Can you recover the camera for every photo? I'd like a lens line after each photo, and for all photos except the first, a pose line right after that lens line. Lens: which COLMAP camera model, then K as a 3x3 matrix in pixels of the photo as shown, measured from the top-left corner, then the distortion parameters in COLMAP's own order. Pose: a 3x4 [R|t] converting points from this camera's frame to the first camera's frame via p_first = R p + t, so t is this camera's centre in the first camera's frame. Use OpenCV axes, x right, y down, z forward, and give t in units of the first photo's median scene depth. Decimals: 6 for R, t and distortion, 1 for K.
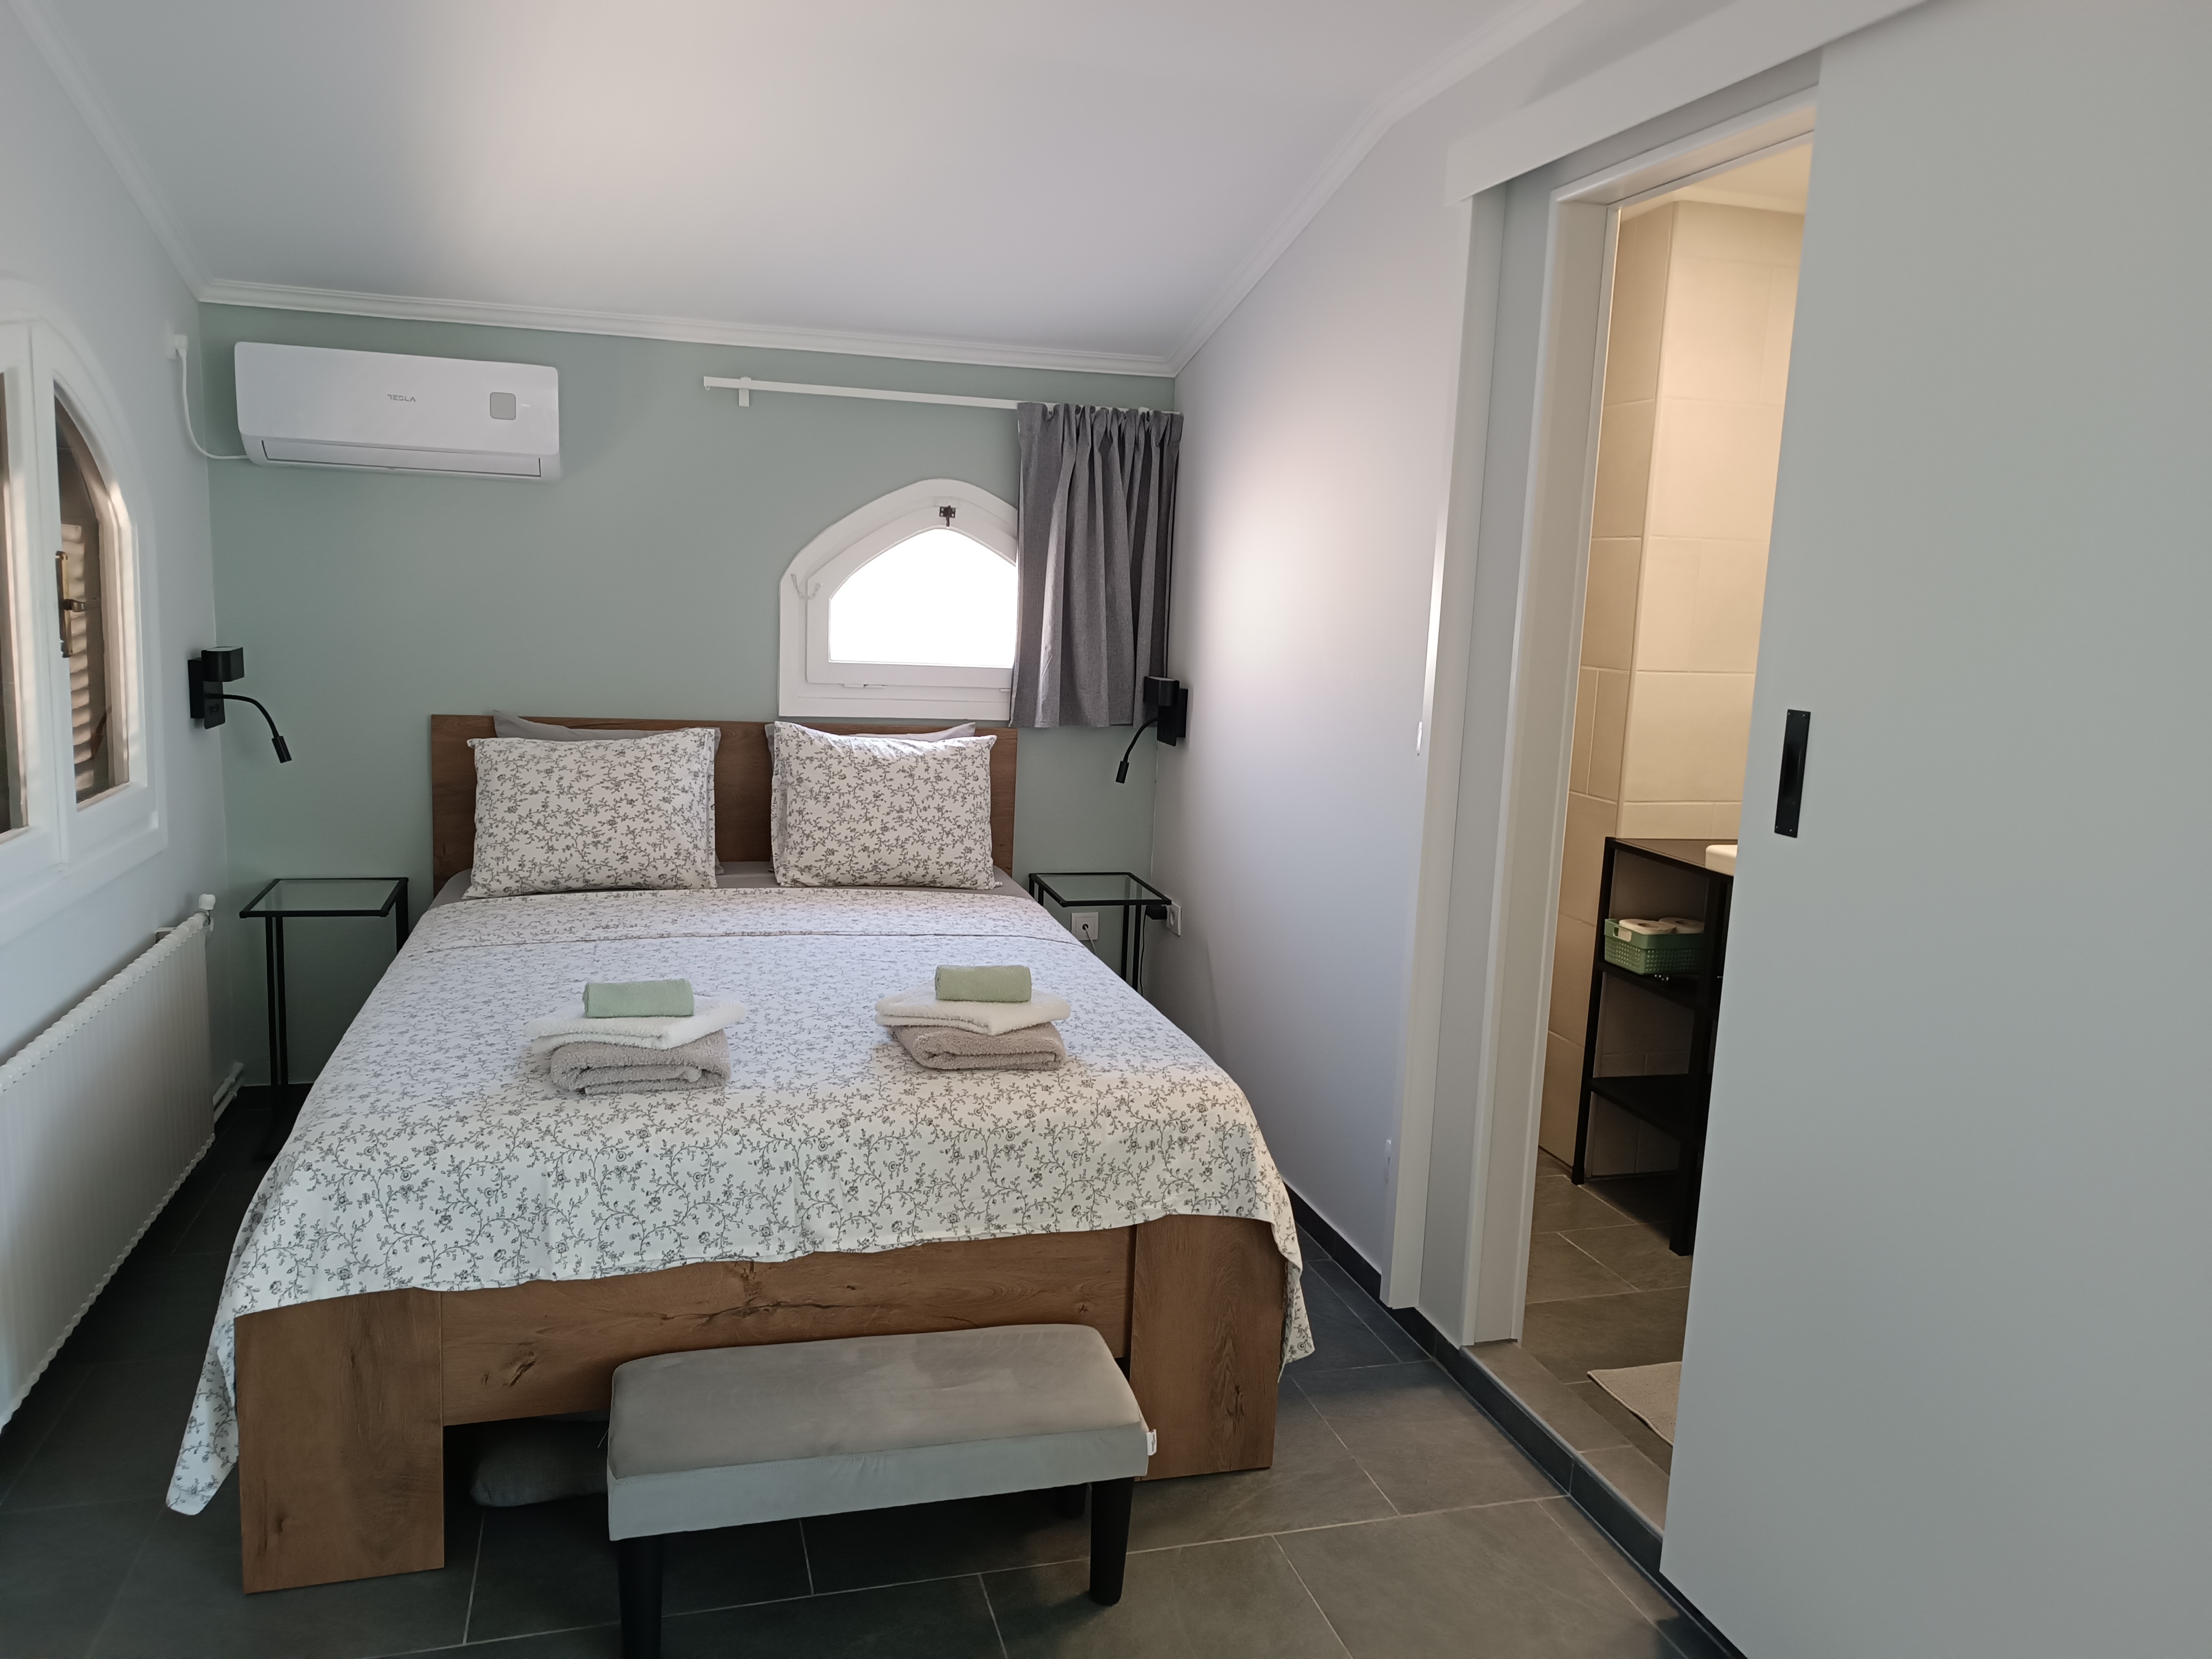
lens RADIAL K [[1585.2, 0, 1106.0], [0, 1585.2, 829.5], [0, 0, 1]] dist [0.005861, 0.000880]
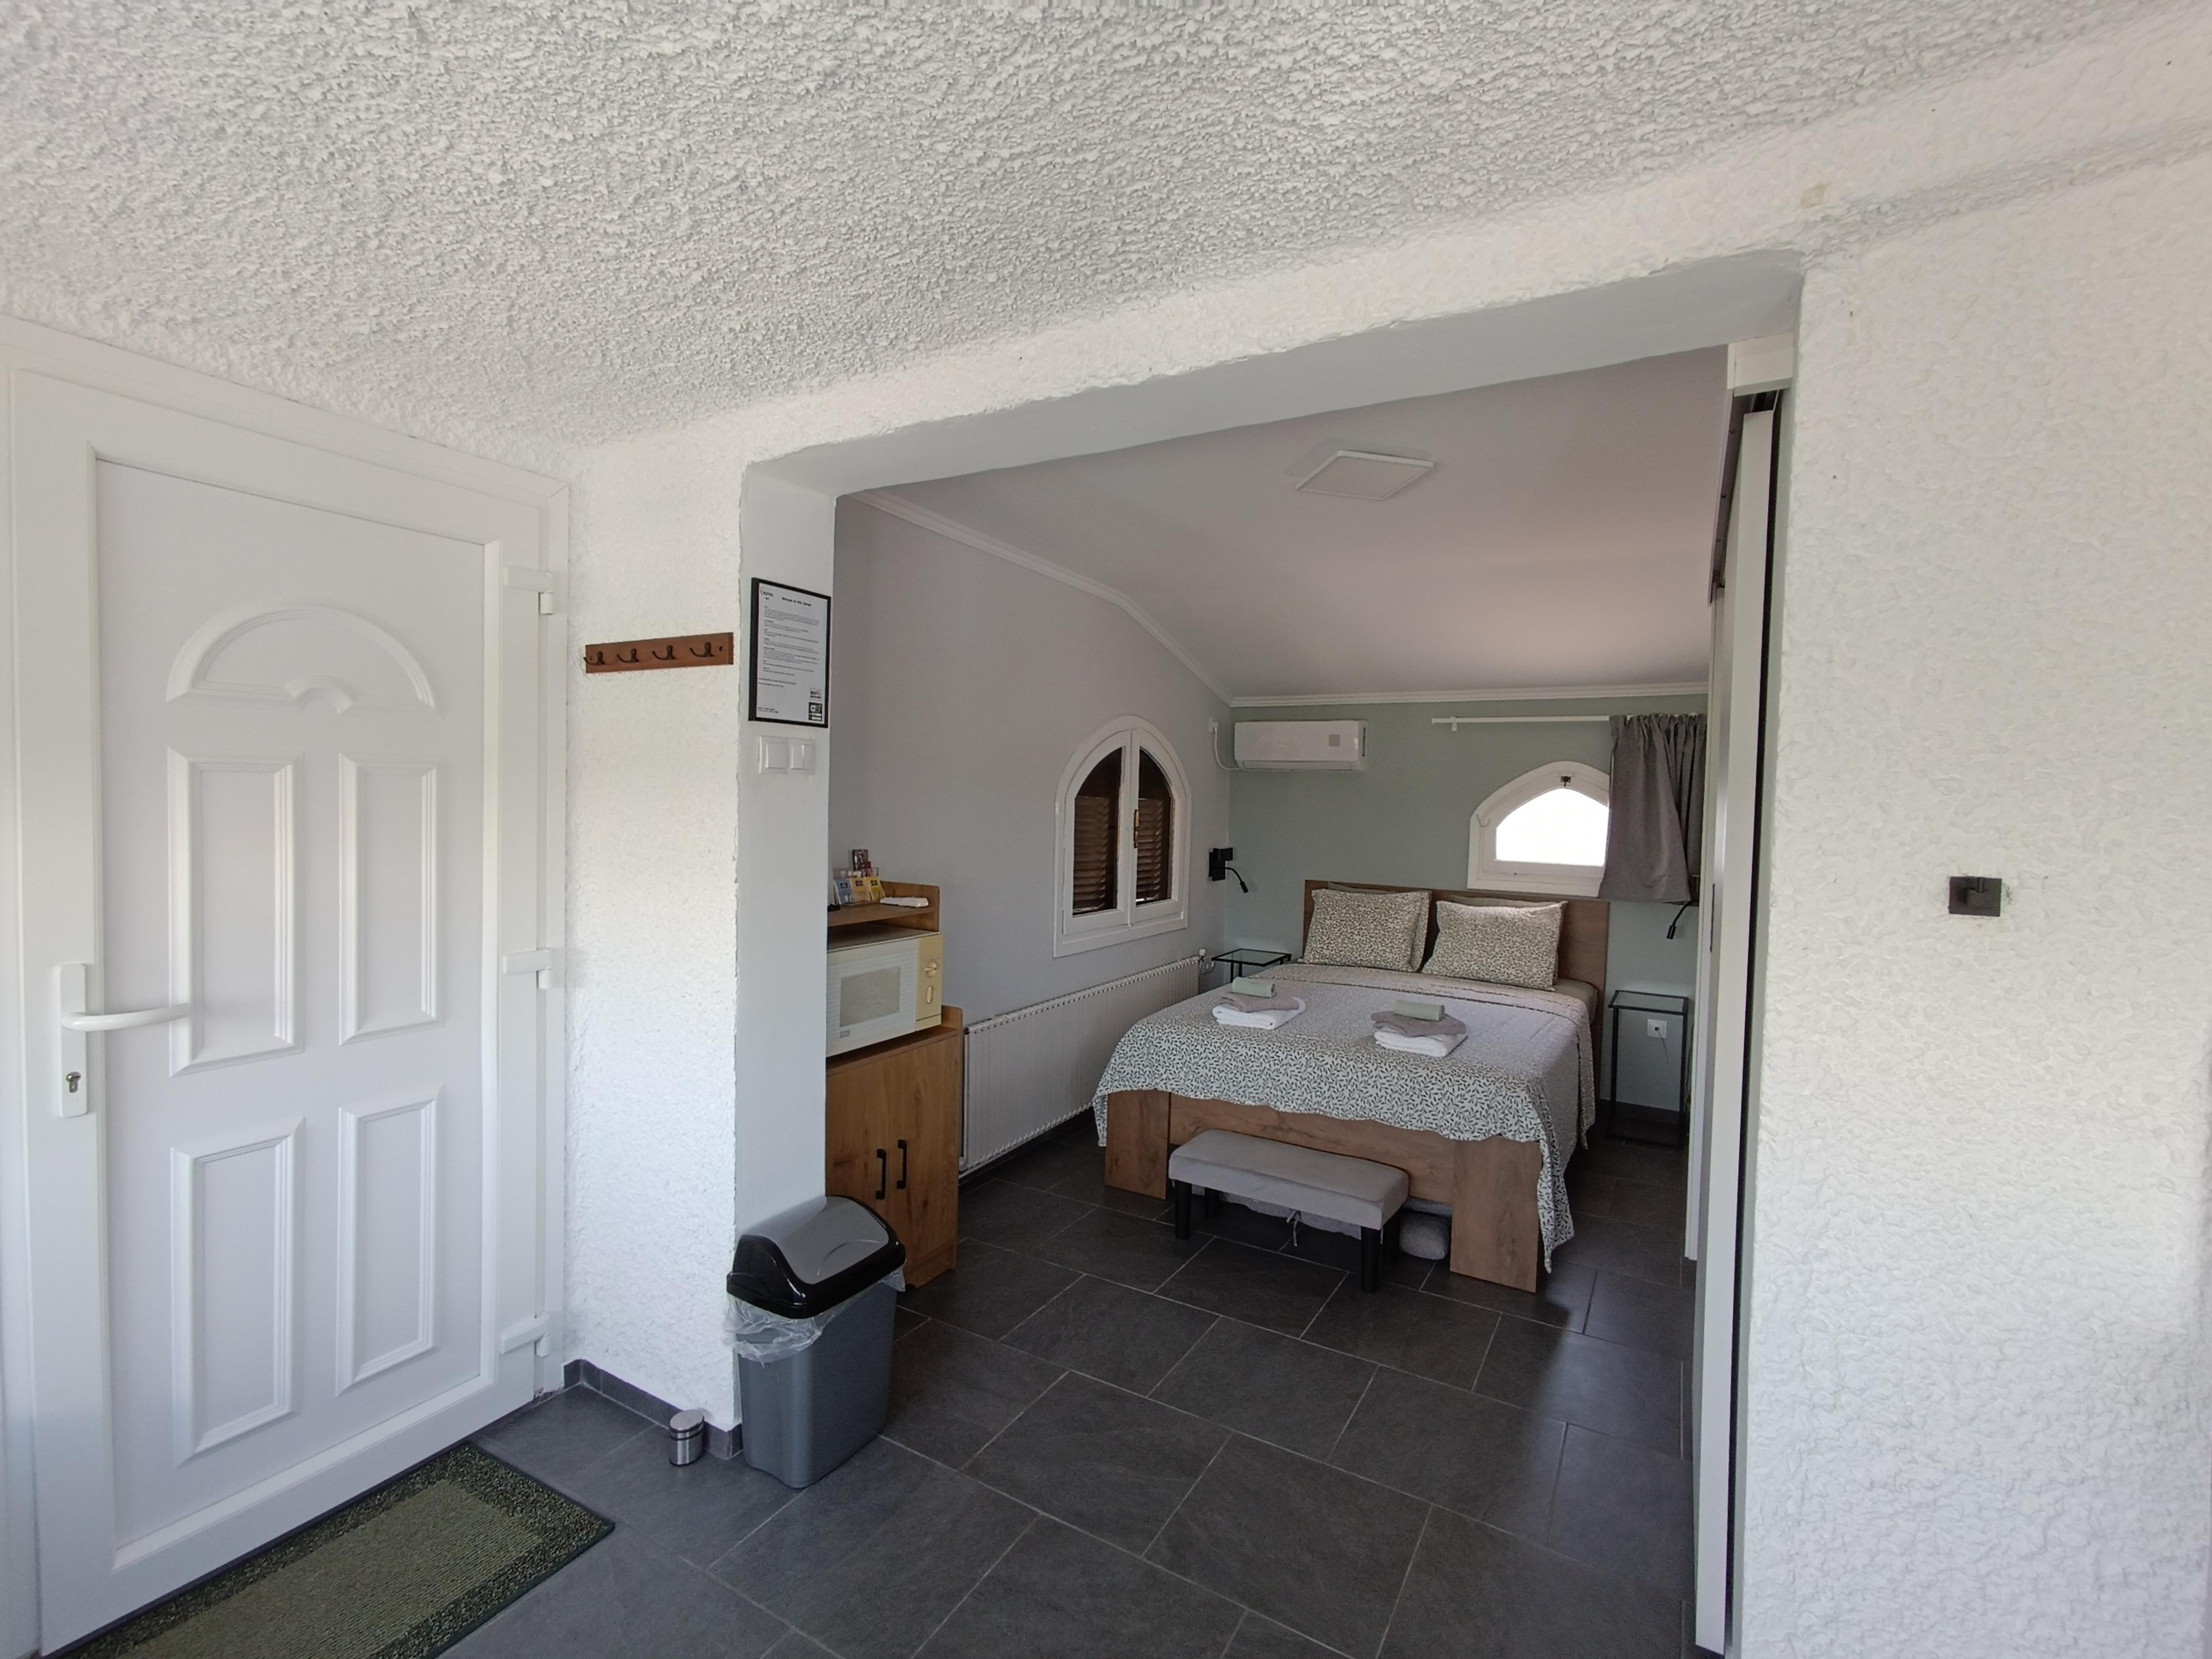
lens RADIAL K [[992.2, 0, 1106.0], [0, 992.2, 829.5], [0, 0, 1]] dist [0.015559, 0.000161]
pose [[0.691633, 0.001042, -0.722248, 0.389681], [-0.102831, 0.989954, -0.097044, 0.020804], [0.714891, 0.141389, 0.684792, -0.148846]]
